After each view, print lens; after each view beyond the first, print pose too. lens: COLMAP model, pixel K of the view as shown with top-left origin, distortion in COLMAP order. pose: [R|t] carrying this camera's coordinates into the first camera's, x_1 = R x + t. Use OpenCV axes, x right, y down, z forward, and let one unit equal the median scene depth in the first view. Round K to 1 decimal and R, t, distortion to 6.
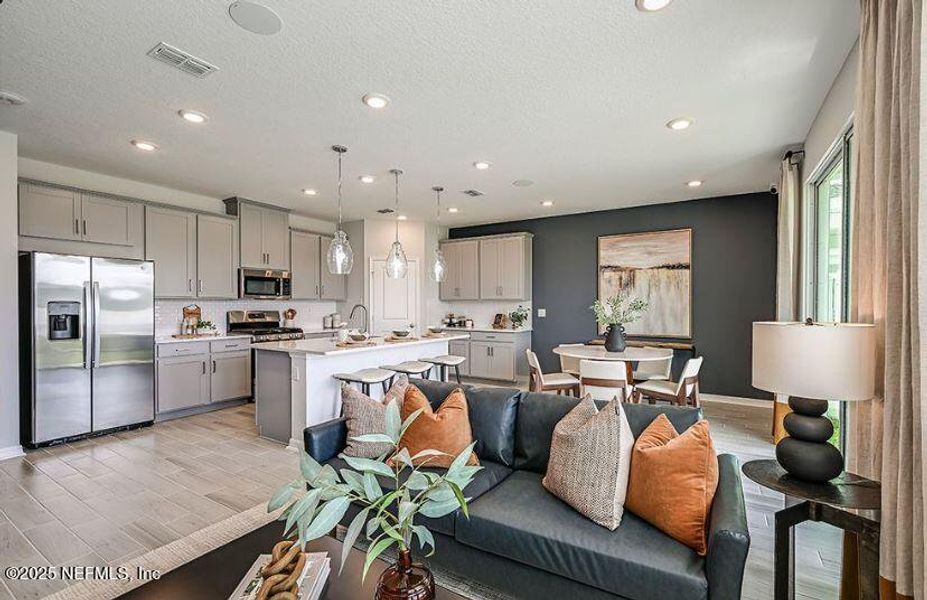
lens RADIAL K [[407.6, 0, 463.5], [0, 407.6, 300.0], [0, 0, 1]] dist [-0.000161, -0.000026]
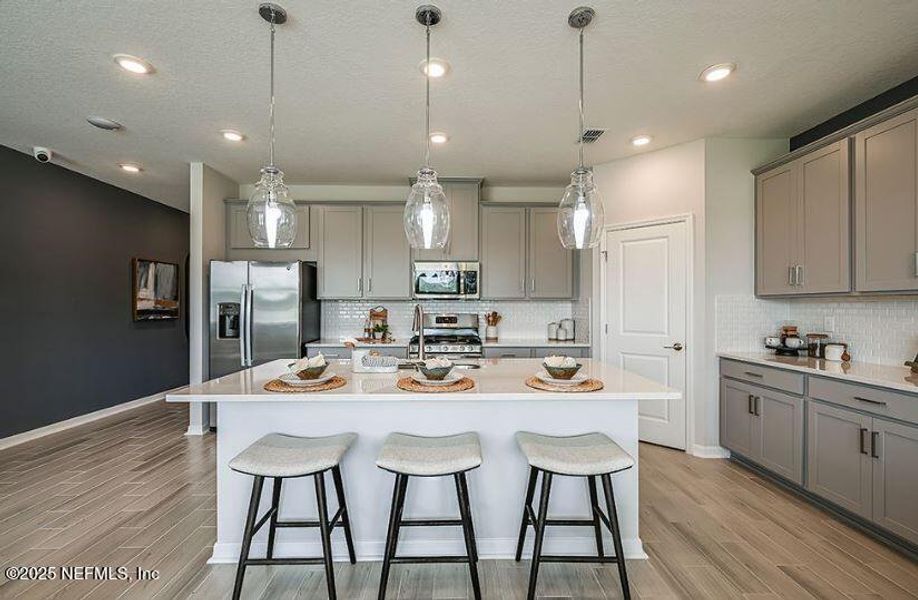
lens RADIAL K [[417.7, 0, 459.0], [0, 417.7, 300.0], [0, 0, 1]] dist [0.001132, 0.000193]
pose [[0.555804, -0.013257, -0.831207, 0.172686], [0.008626, 0.999911, -0.010179, 0.007833], [0.831268, -0.001512, 0.555869, 0.529156]]
